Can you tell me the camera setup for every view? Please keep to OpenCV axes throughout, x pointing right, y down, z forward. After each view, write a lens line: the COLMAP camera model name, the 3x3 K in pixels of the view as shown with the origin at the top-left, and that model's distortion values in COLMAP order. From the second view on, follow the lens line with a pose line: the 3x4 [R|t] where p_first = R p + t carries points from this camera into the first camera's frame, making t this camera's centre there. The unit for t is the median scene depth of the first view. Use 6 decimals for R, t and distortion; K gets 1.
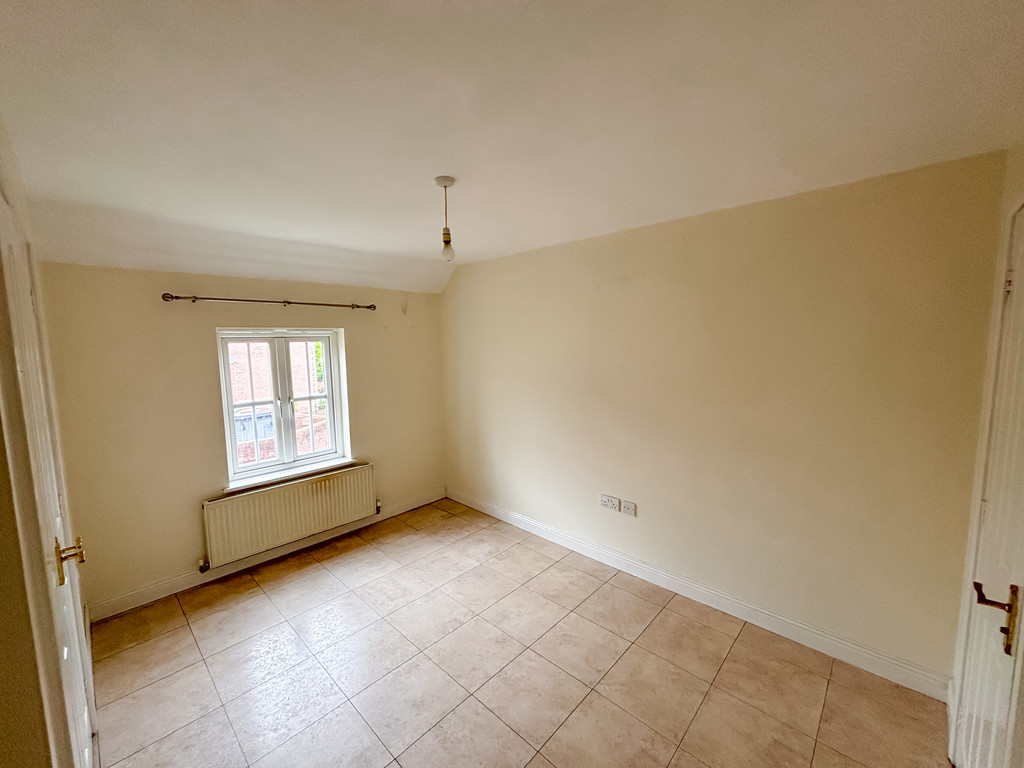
lens RADIAL K [[414.4, 0, 510.0], [0, 414.4, 383.8], [0, 0, 1]] dist [0.000099, -0.000135]
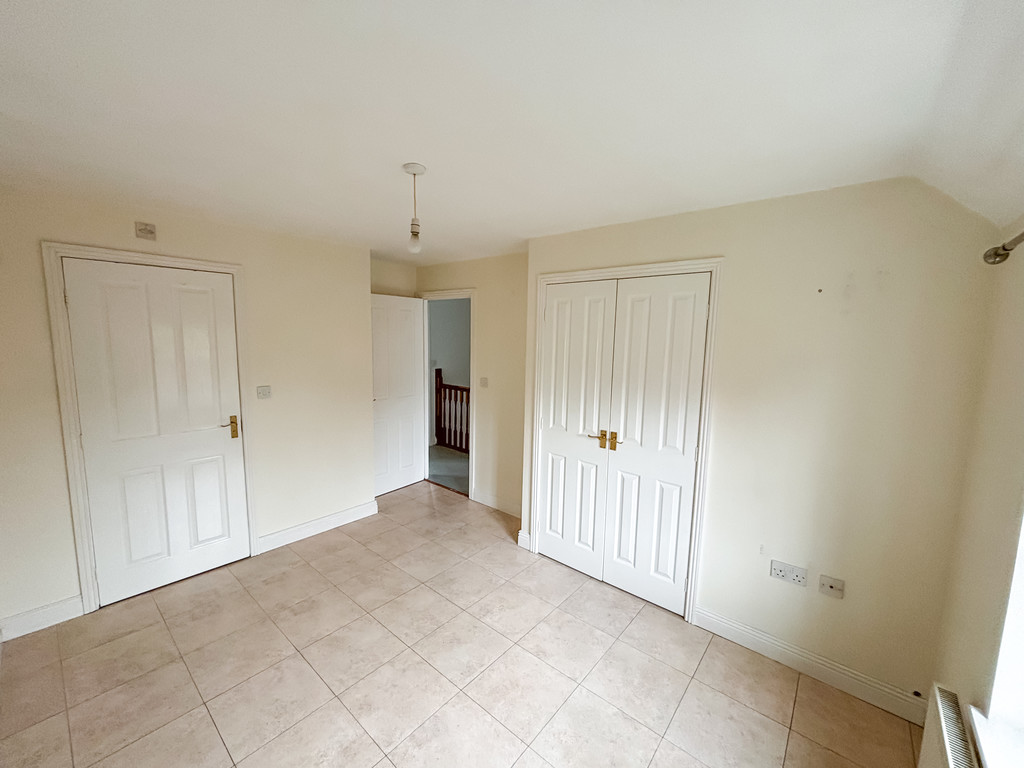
lens RADIAL K [[414.4, 0, 510.0], [0, 414.4, 383.8], [0, 0, 1]] dist [0.000099, -0.000135]
pose [[-0.998591, 0.002145, -0.053018, -0.164909], [-0.009779, 0.974628, 0.223618, -0.114324], [0.052153, 0.223822, -0.973234, 1.040215]]
